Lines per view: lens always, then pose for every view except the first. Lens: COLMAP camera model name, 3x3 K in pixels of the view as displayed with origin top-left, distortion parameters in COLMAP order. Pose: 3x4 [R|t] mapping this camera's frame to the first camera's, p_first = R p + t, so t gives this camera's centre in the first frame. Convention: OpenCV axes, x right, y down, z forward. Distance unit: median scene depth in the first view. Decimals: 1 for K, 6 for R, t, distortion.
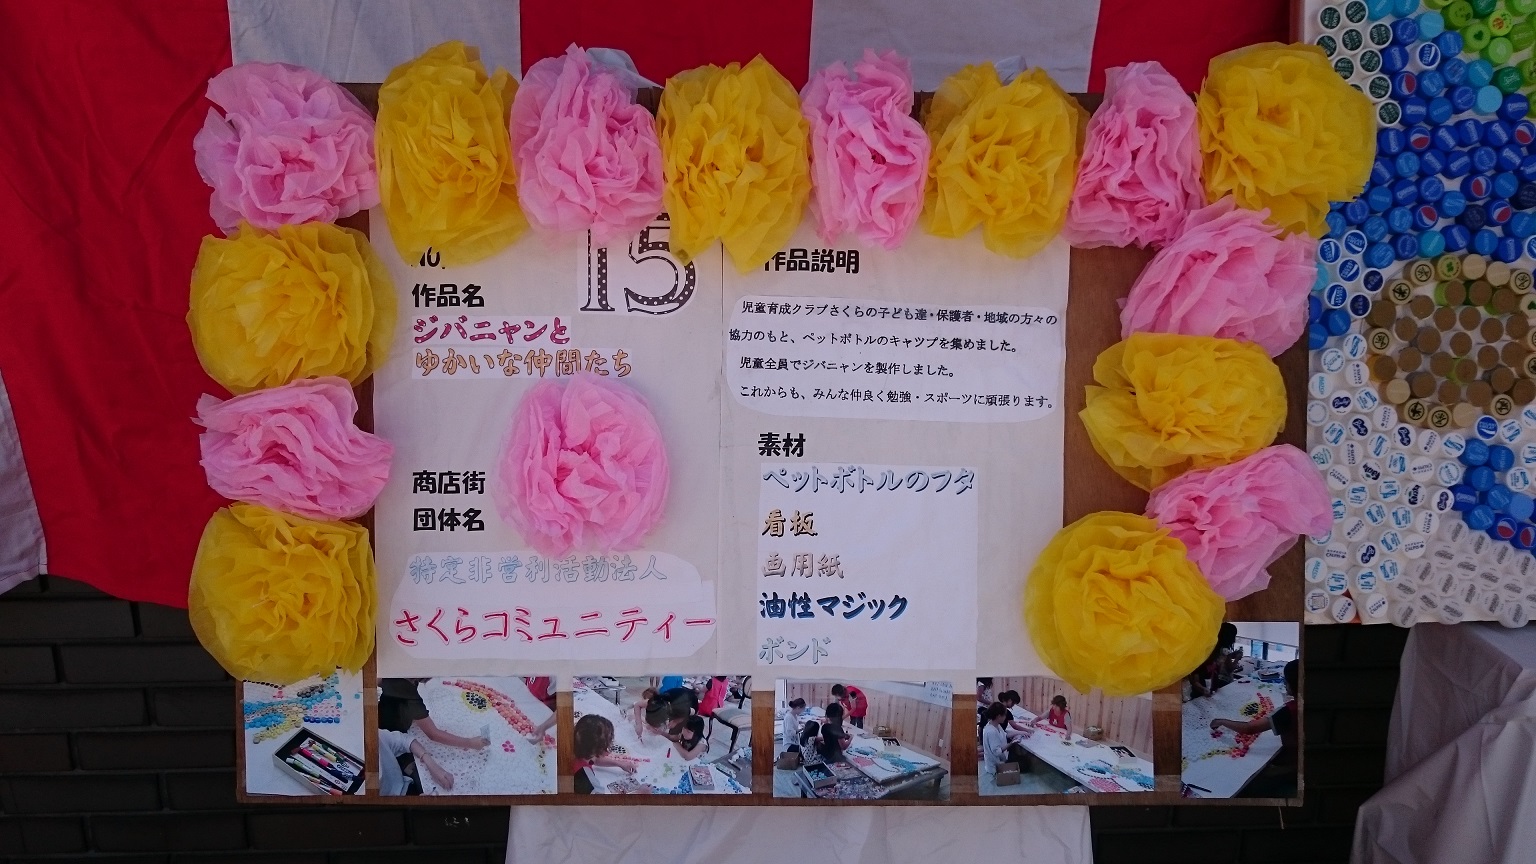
lens RADIAL K [[1276.8, 0, 765.7], [0, 1276.8, 430.7], [0, 0, 1]] dist [0.016214, -0.004119]
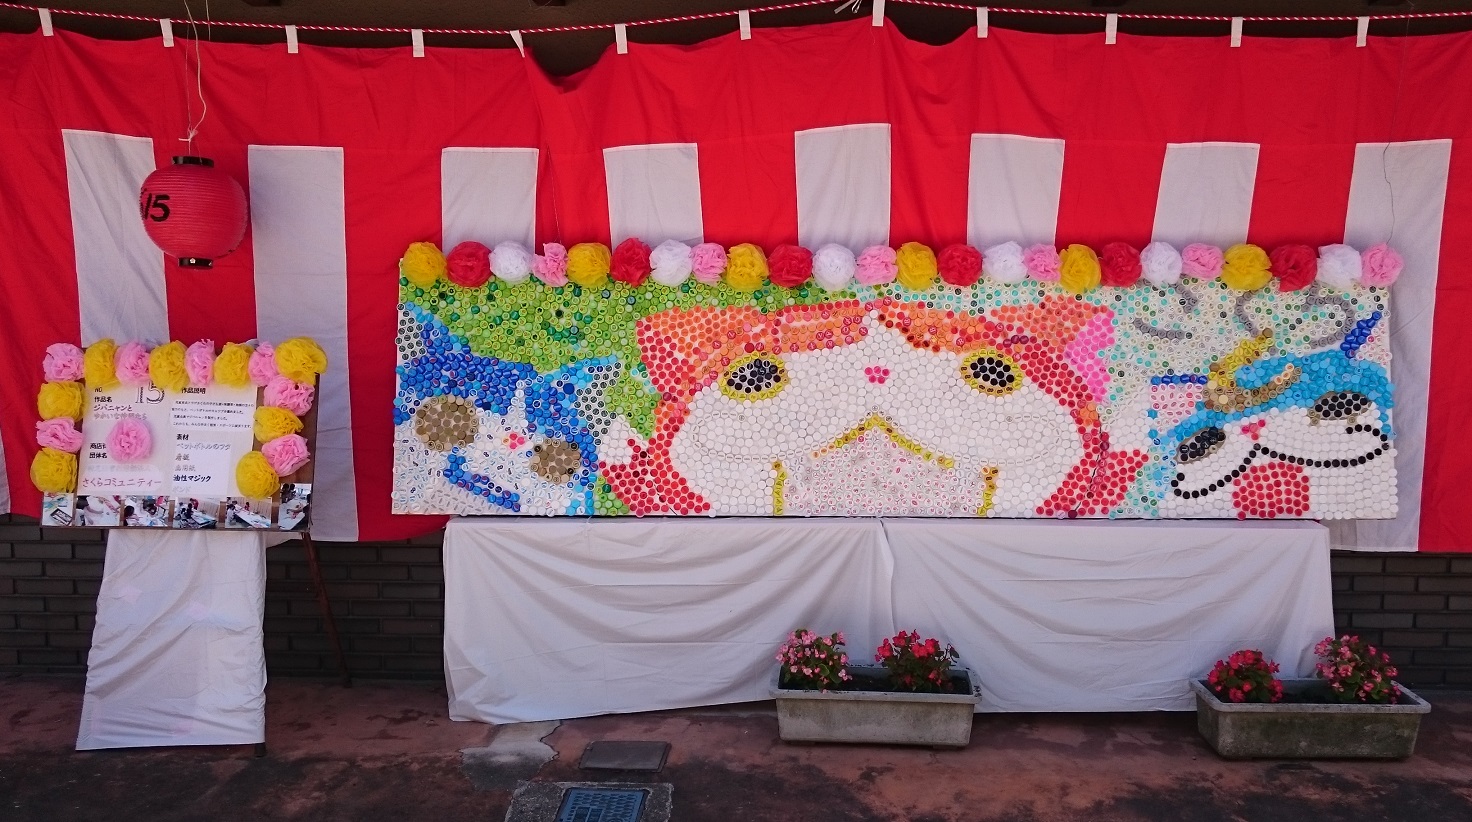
lens RADIAL K [[1420.6, 0, 737.1], [0, 1420.6, 412.6], [0, 0, 1]] dist [0.007725, 0.000000]
pose [[0.996298, 0.000672, -0.085959, 2.070774], [-0.015722, 0.984527, -0.174528, 0.668333], [0.084512, 0.175234, 0.980893, -3.125547]]
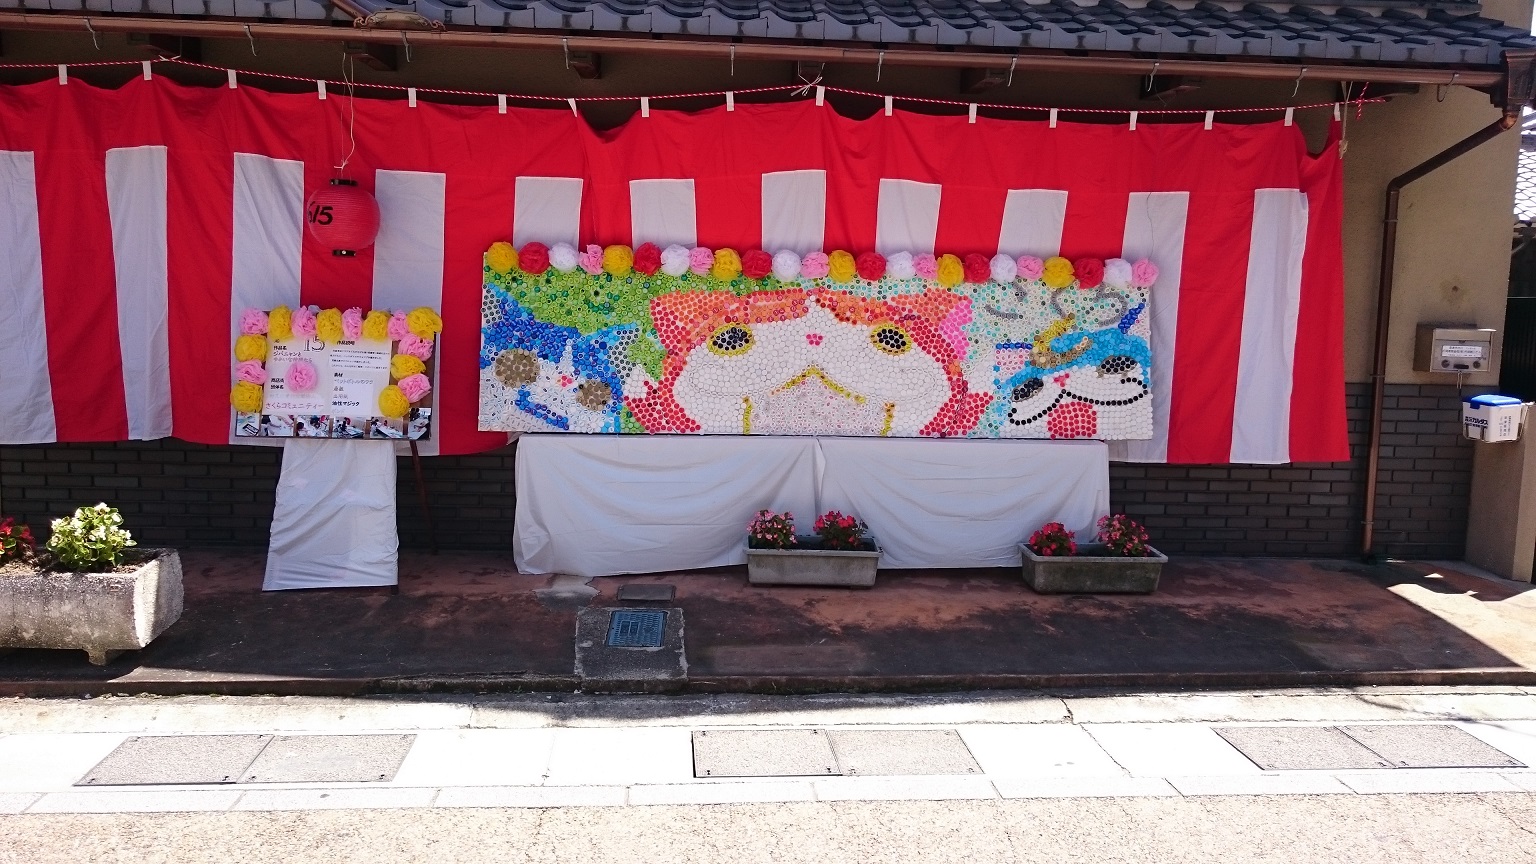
lens RADIAL K [[1276.8, 0, 770.8], [0, 1276.8, 364.4], [0, 0, 1]] dist [0.016214, -0.004119]
pose [[0.999727, 0.014817, 0.018068, 1.808987], [-0.011307, 0.983440, -0.180882, 0.960880], [-0.020449, 0.180629, 0.983339, -4.569845]]
